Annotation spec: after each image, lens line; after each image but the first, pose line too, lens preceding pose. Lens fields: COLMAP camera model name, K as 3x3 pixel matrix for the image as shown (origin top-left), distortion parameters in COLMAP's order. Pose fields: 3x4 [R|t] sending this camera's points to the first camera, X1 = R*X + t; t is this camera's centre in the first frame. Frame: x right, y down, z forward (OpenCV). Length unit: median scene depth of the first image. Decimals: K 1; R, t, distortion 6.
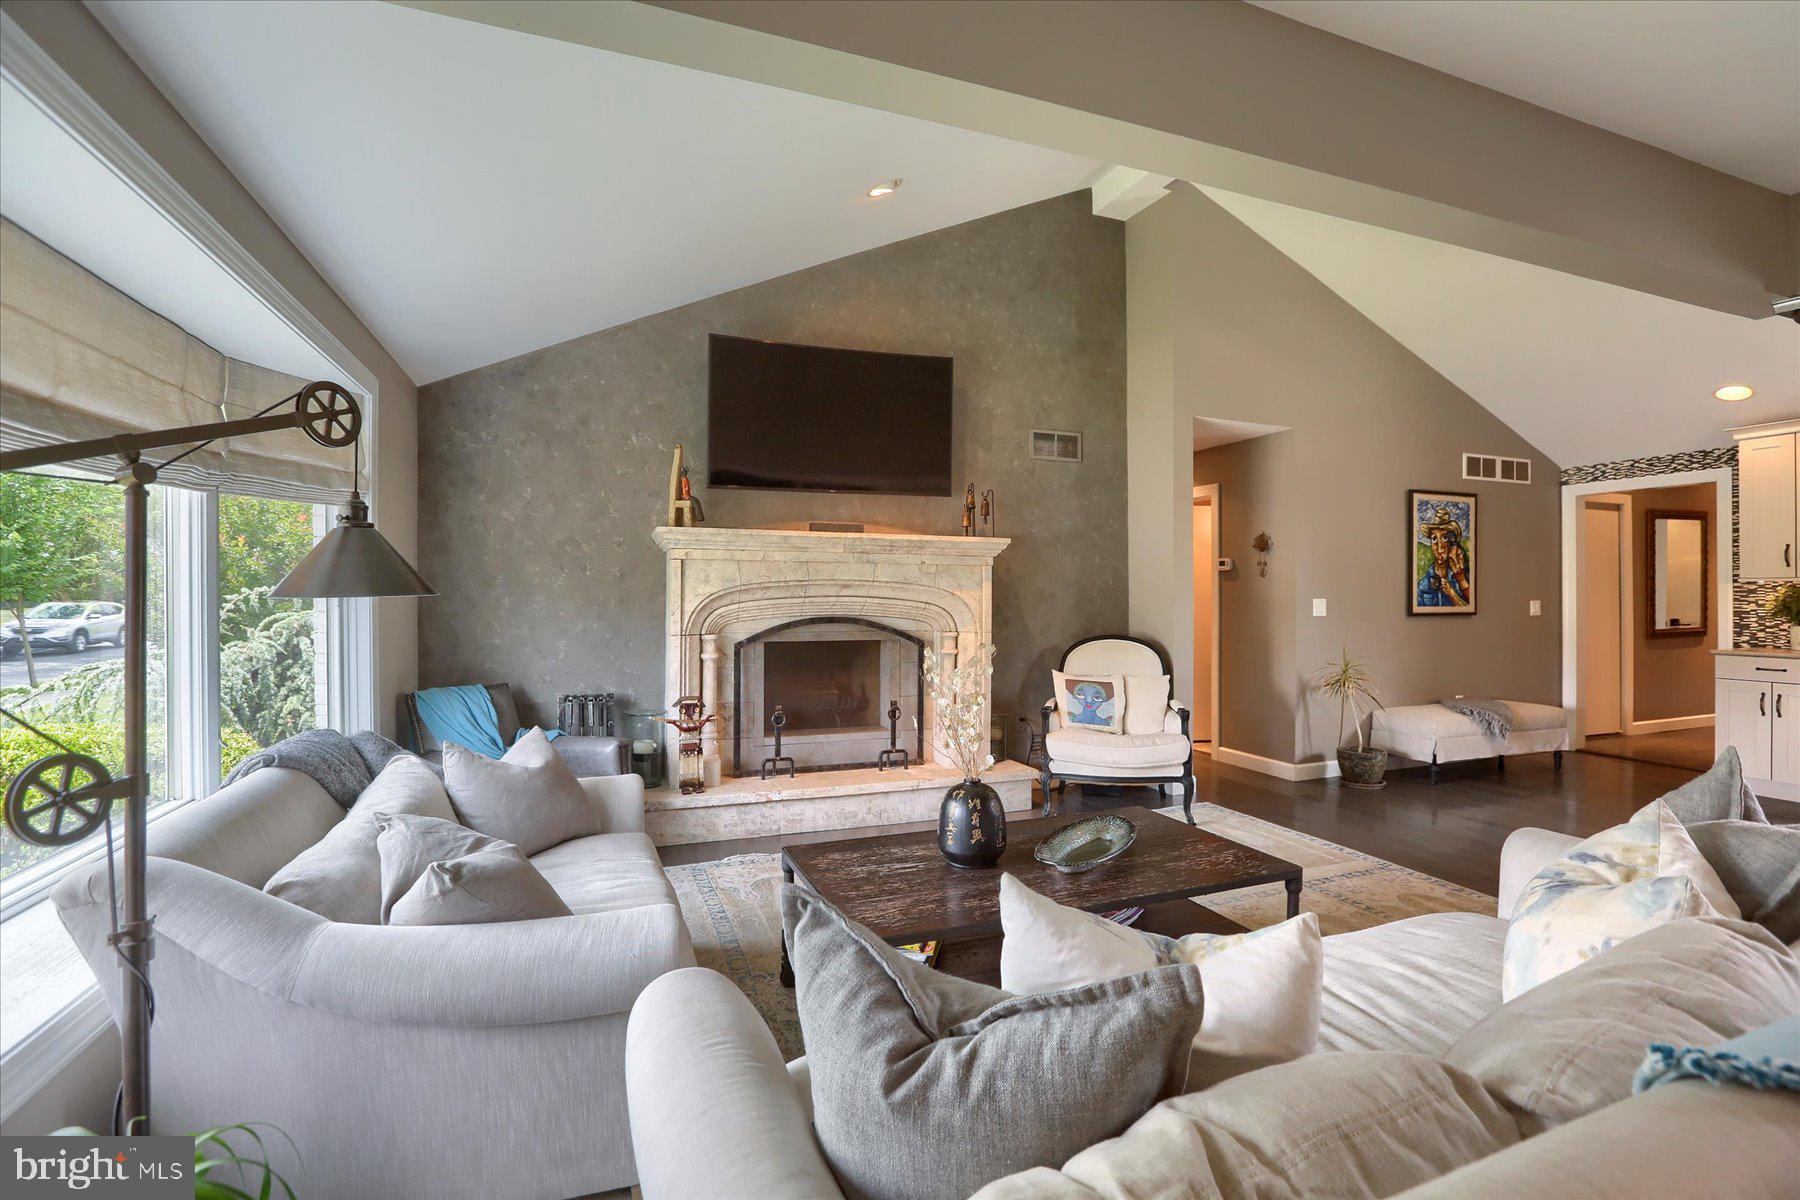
lens RADIAL K [[830.5, 0, 903.9], [0, 830.5, 588.2], [0, 0, 1]] dist [-0.045289, 0.014931]
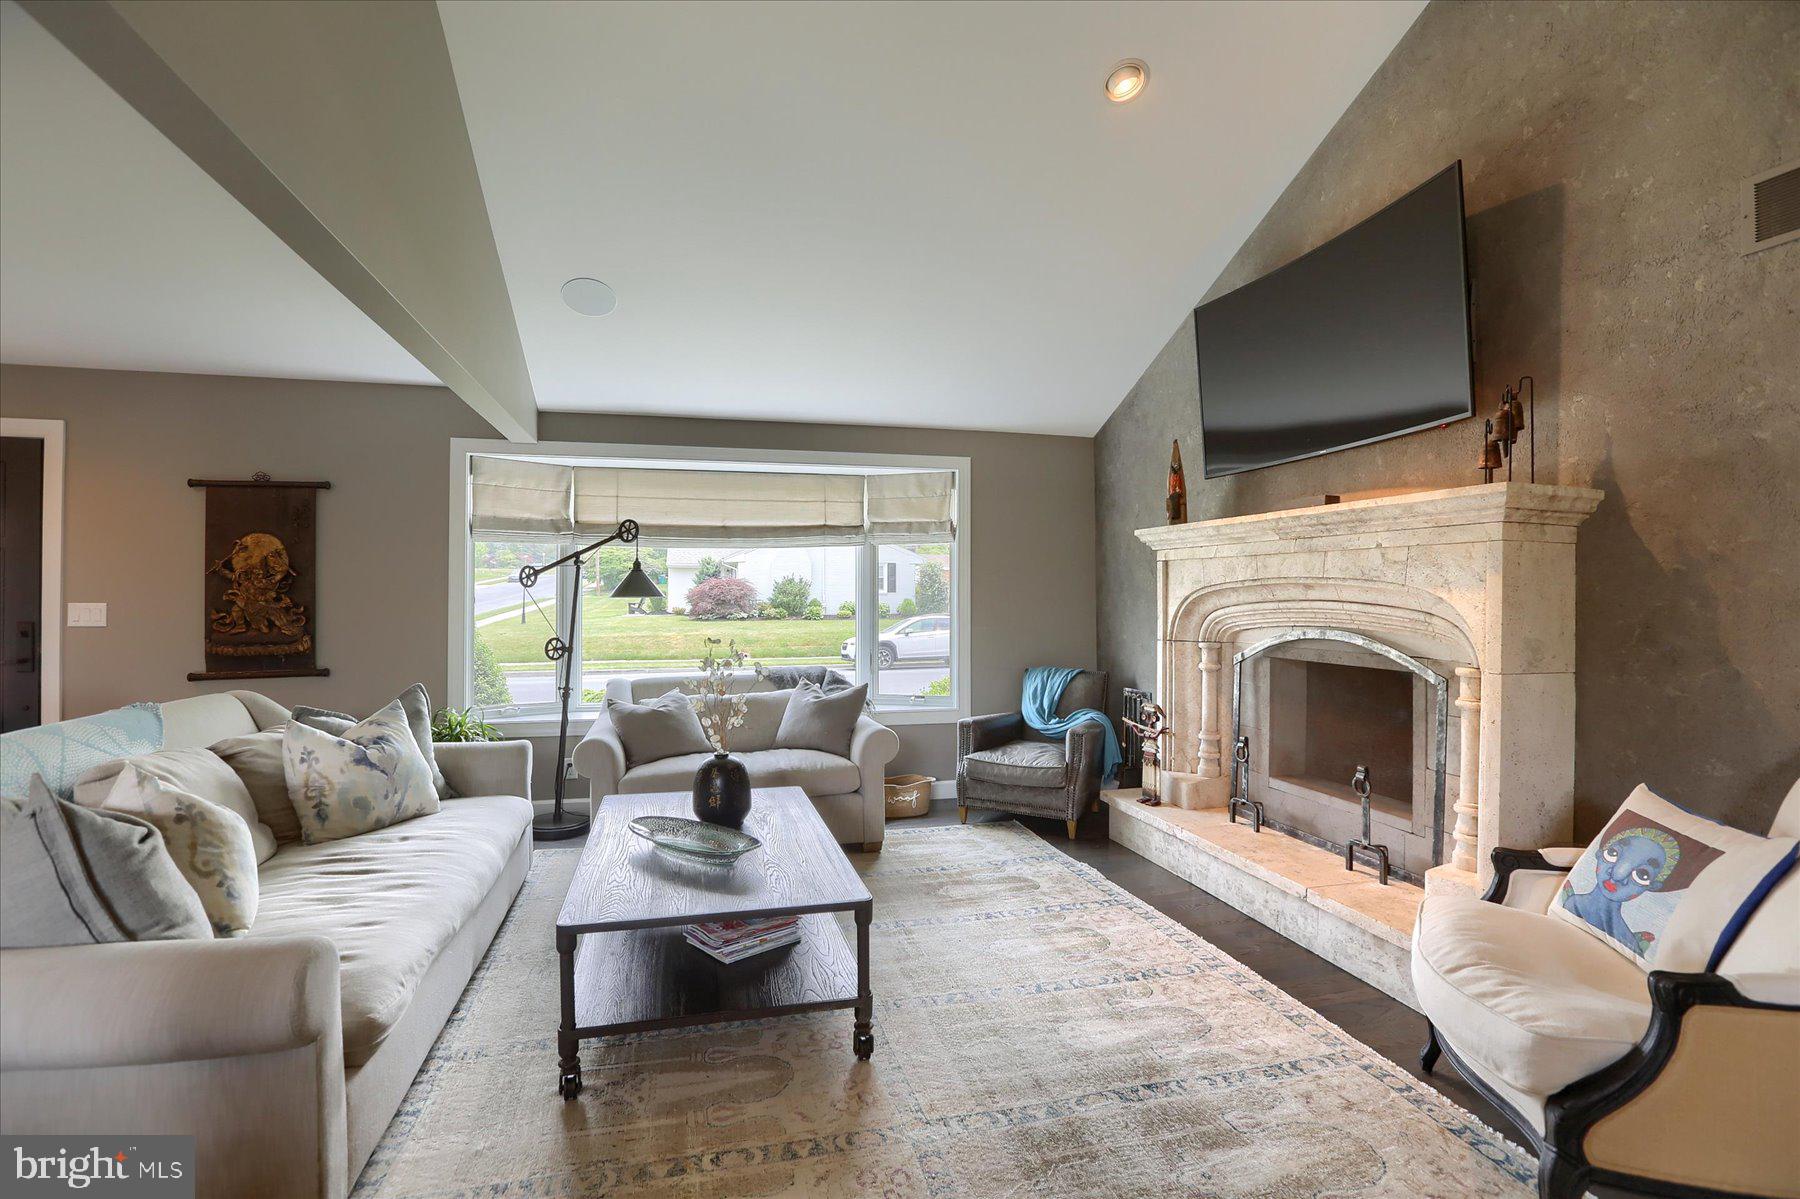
lens RADIAL K [[830.5, 0, 903.0], [0, 830.5, 590.7], [0, 0, 1]] dist [-0.045289, 0.014931]
pose [[-0.101607, -0.007294, -0.994798, 0.629889], [0.005699, 0.999952, -0.007914, 0.004772], [0.994808, -0.006473, -0.101561, 0.702847]]
